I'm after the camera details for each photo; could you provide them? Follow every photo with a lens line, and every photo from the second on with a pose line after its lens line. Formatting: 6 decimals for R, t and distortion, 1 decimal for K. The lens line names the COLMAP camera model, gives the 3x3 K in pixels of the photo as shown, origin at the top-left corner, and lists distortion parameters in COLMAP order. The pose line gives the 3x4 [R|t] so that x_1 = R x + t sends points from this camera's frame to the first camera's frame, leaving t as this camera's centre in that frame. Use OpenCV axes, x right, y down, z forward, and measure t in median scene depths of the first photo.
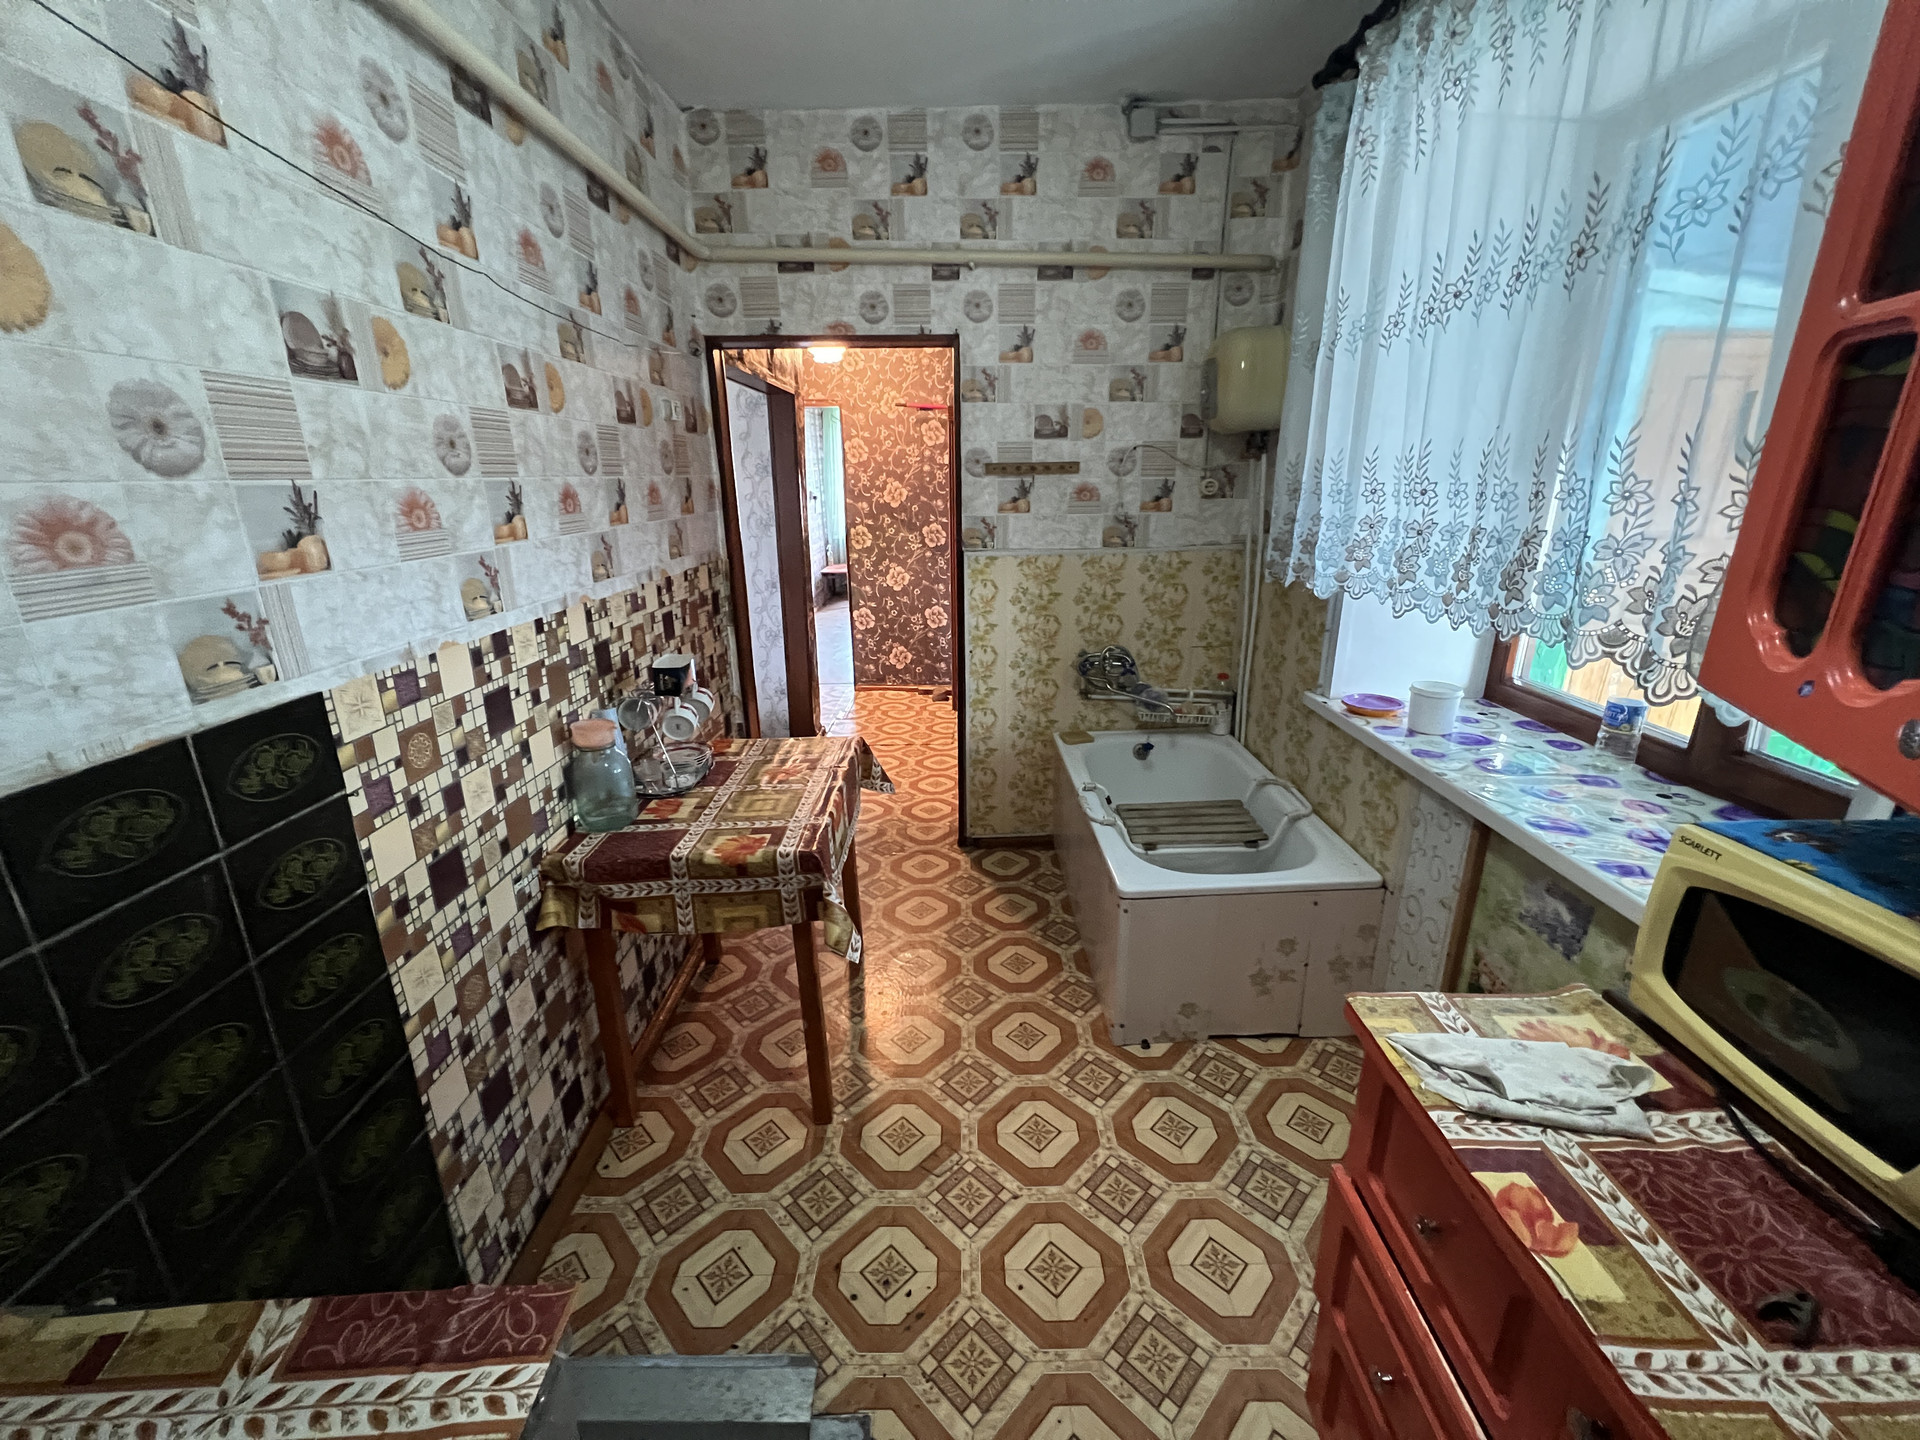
lens RADIAL K [[786.1, 0, 961.4], [0, 786.1, 720.6], [0, 0, 1]] dist [0.001589, -0.000065]
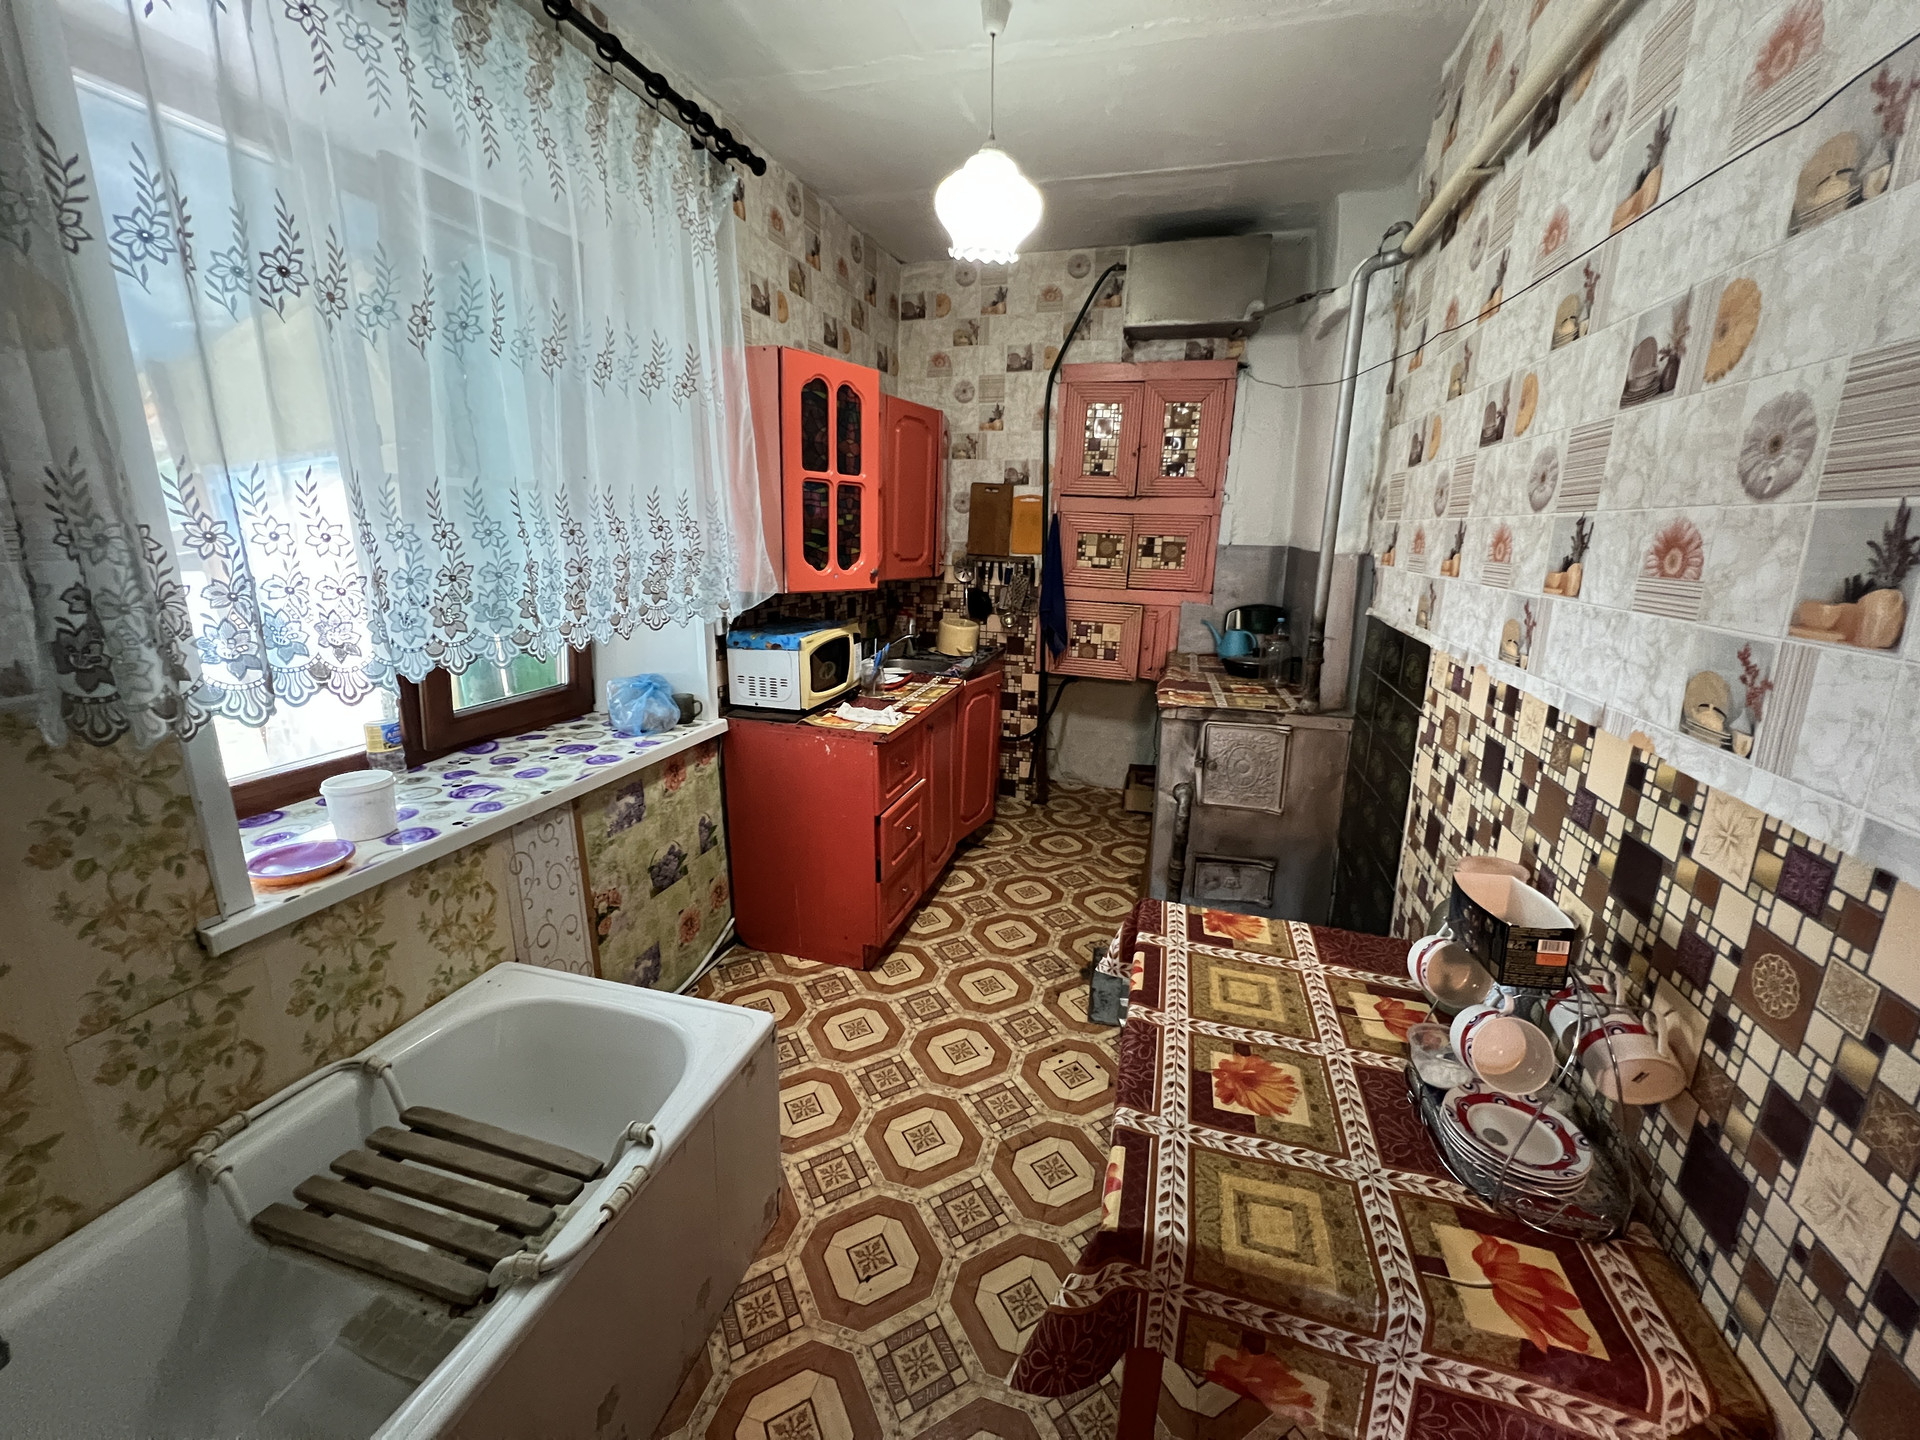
lens RADIAL K [[786.1, 0, 956.7], [0, 786.1, 712.8], [0, 0, 1]] dist [0.001589, -0.000065]
pose [[-0.960262, -0.064132, 0.271634, -0.210562], [0.082709, 0.864141, 0.496407, -0.519900], [-0.266565, 0.499147, -0.824497, 1.721633]]
